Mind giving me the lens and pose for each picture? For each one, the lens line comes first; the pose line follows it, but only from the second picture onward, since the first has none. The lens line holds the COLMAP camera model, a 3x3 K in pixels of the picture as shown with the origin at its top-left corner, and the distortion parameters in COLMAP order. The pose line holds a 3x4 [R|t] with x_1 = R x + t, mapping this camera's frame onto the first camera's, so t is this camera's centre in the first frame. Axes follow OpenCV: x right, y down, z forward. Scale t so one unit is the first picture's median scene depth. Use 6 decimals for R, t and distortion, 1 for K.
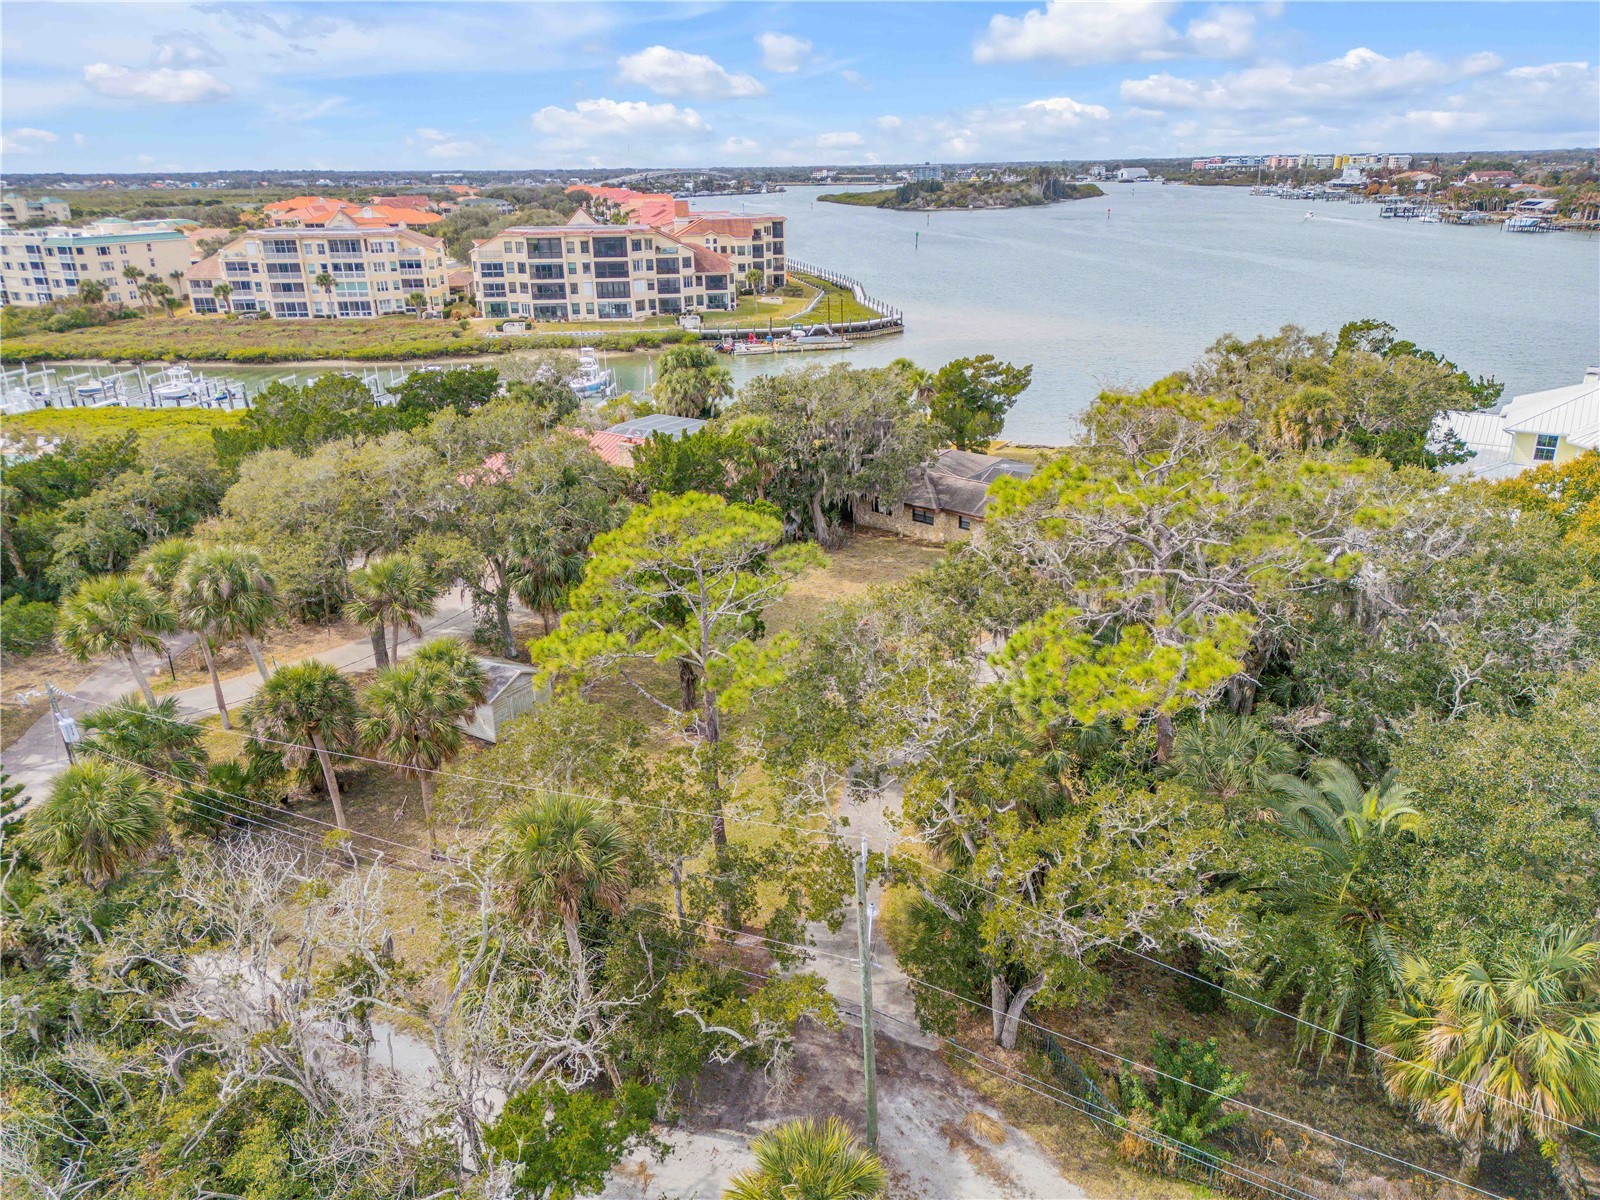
lens RADIAL K [[1117.1, 0, 799.5], [0, 1117.1, 606.5], [0, 0, 1]] dist [0.079380, -0.074603]
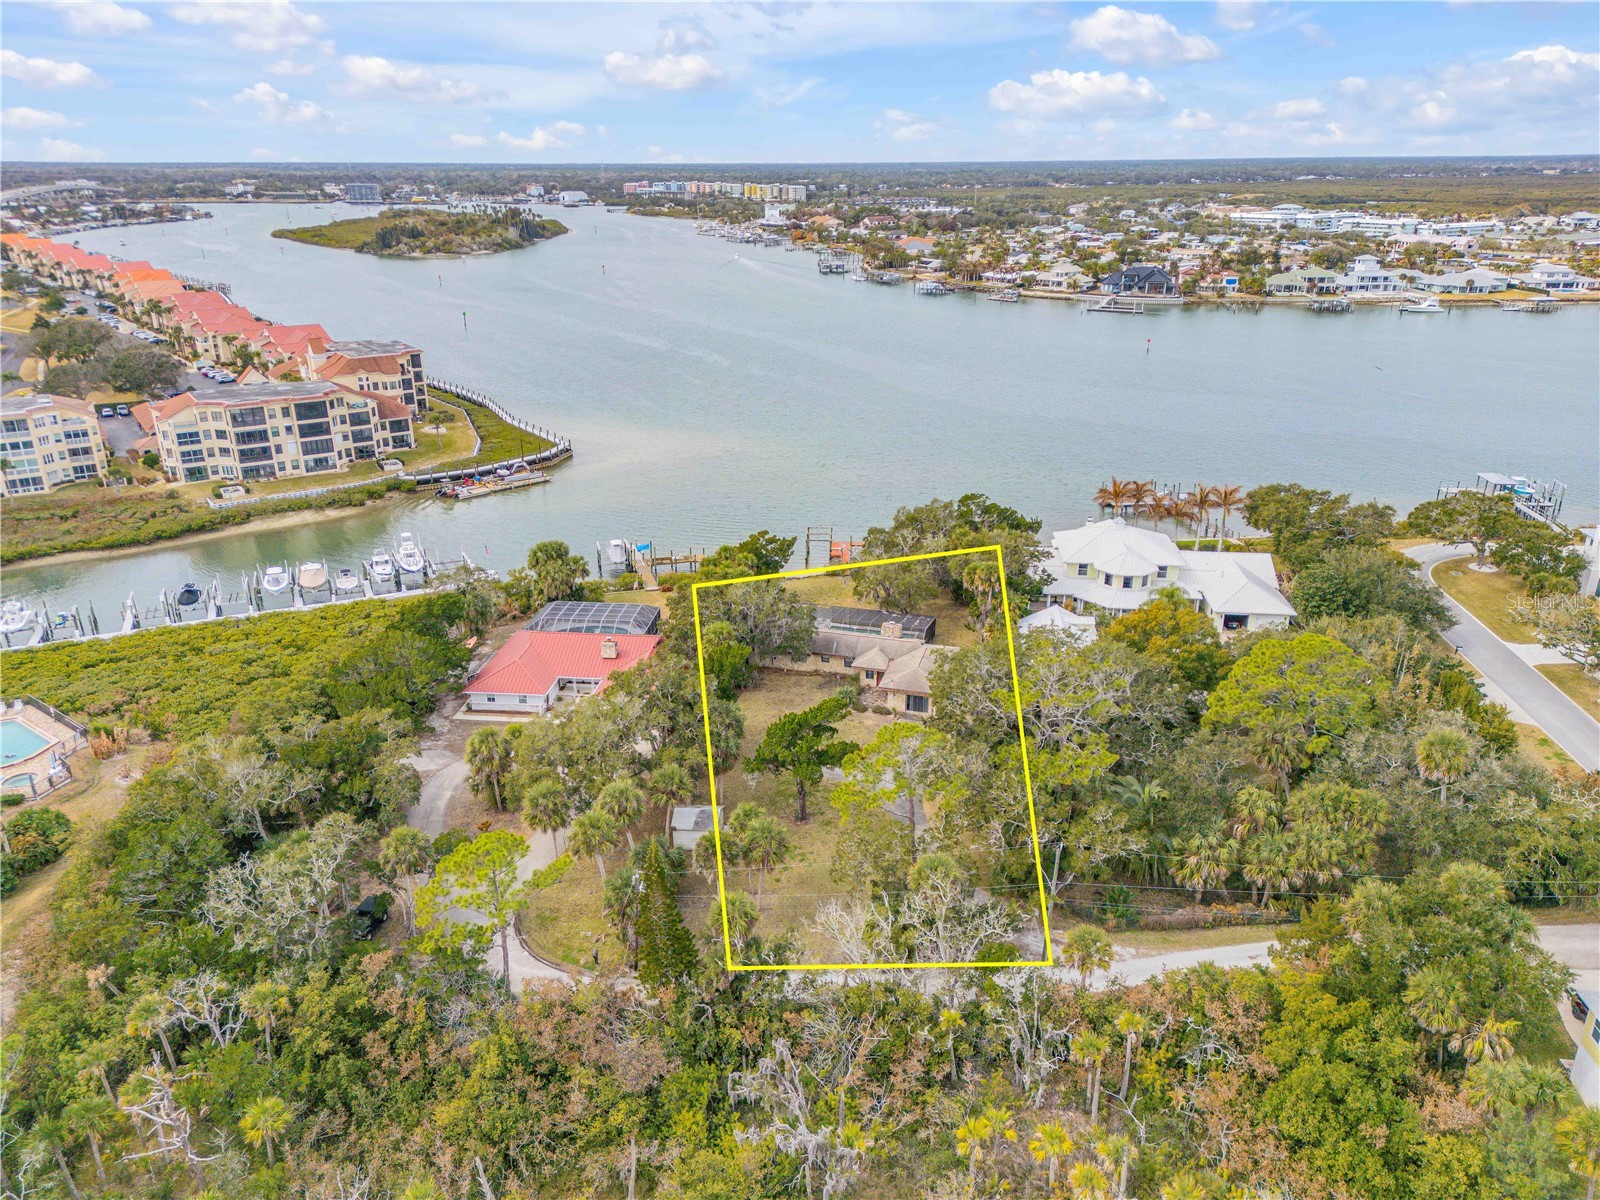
lens RADIAL K [[1117.1, 0, 799.5], [0, 1117.1, 606.5], [0, 0, 1]] dist [0.079380, -0.074603]
pose [[0.889483, -0.157692, 0.428897, -0.241440], [0.157481, 0.986857, 0.036239, -0.088882], [-0.428975, 0.035309, 0.902626, -0.205862]]
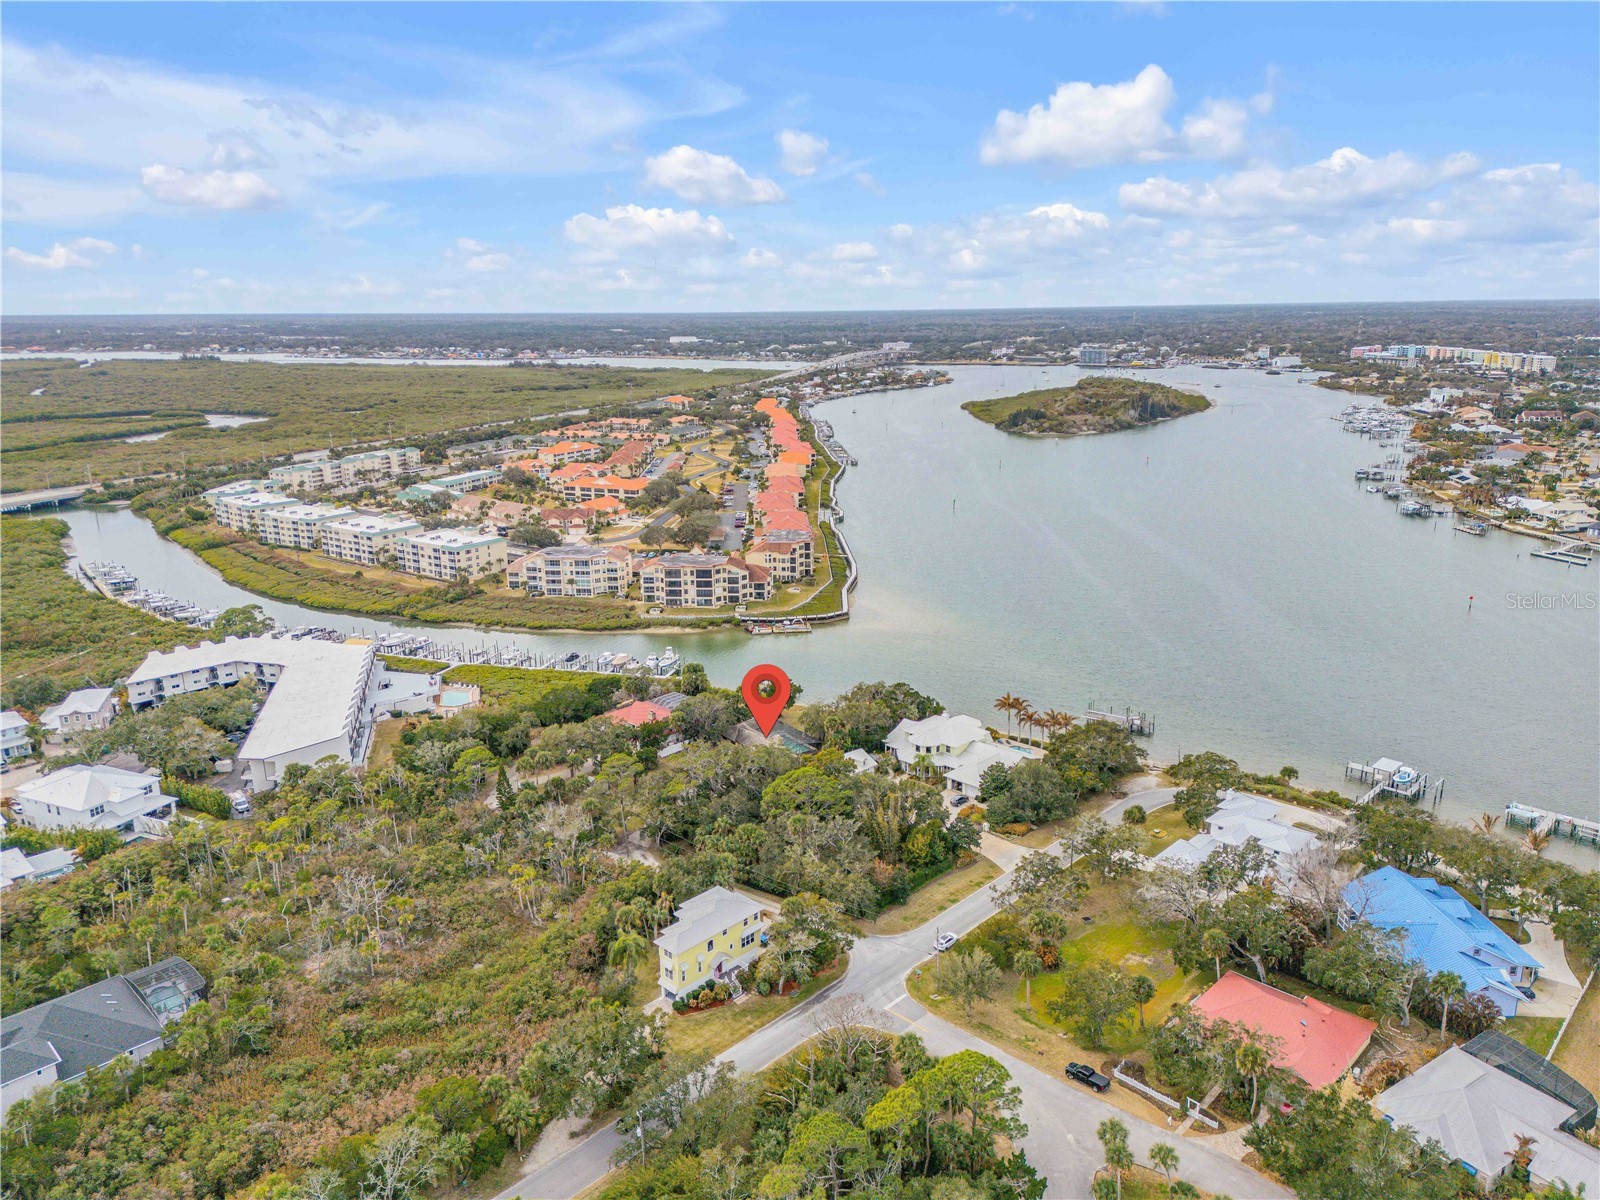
lens RADIAL K [[1100.6, 0, 847.1], [0, 1100.6, 652.8], [0, 0, 1]] dist [0.028324, -0.008312]
pose [[0.988612, 0.059695, -0.138141, 0.364486], [-0.068491, 0.995856, -0.059824, -0.070933], [0.133998, 0.068604, 0.988604, -0.910711]]
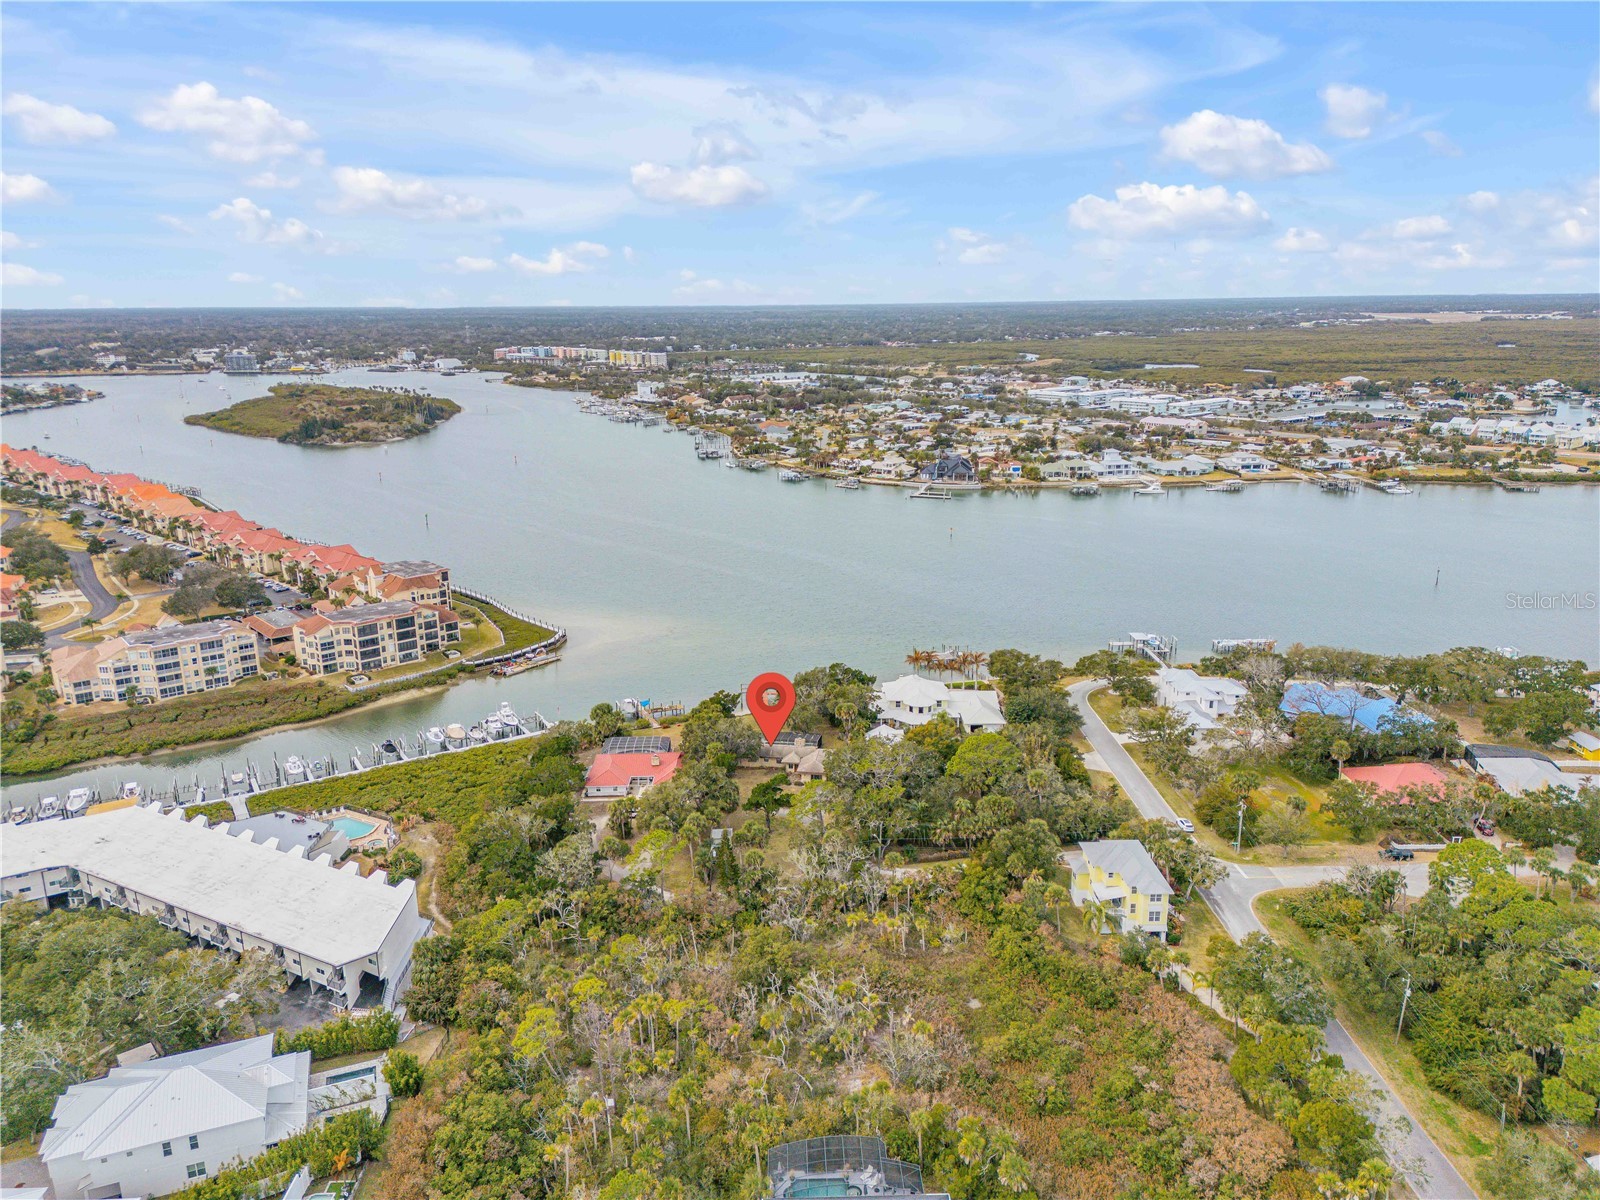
lens RADIAL K [[1112.5, 0, 800.1], [0, 1112.5, 611.2], [0, 0, 1]] dist [0.095381, -0.096312]
pose [[0.821824, -0.145747, 0.550784, -0.592842], [0.204532, 0.977757, -0.046450, -0.130228], [-0.531763, 0.150826, 0.833355, -0.717555]]
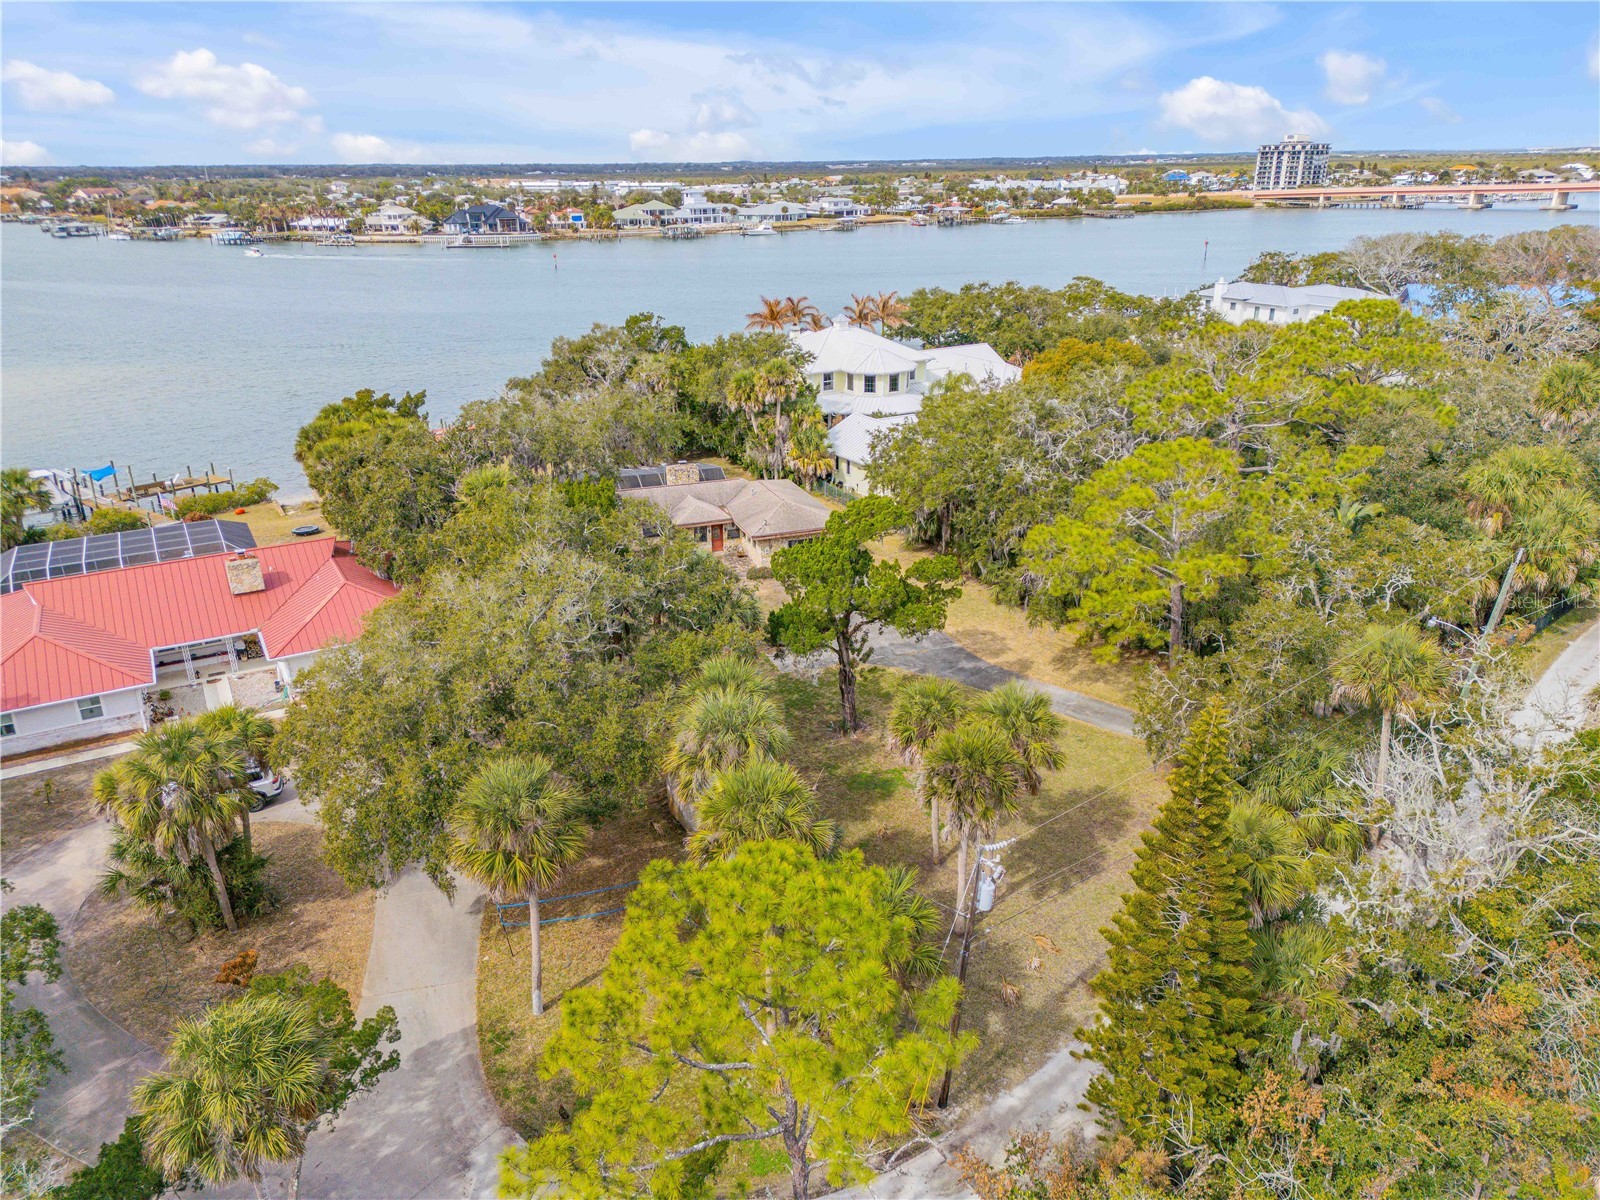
lens RADIAL K [[1117.1, 0, 799.5], [0, 1117.1, 606.5], [0, 0, 1]] dist [0.079380, -0.074603]
pose [[0.452164, -0.319141, 0.832885, -0.264410], [0.330028, 0.927384, 0.176182, -0.054555], [-0.828631, 0.195212, 0.524655, 0.131803]]
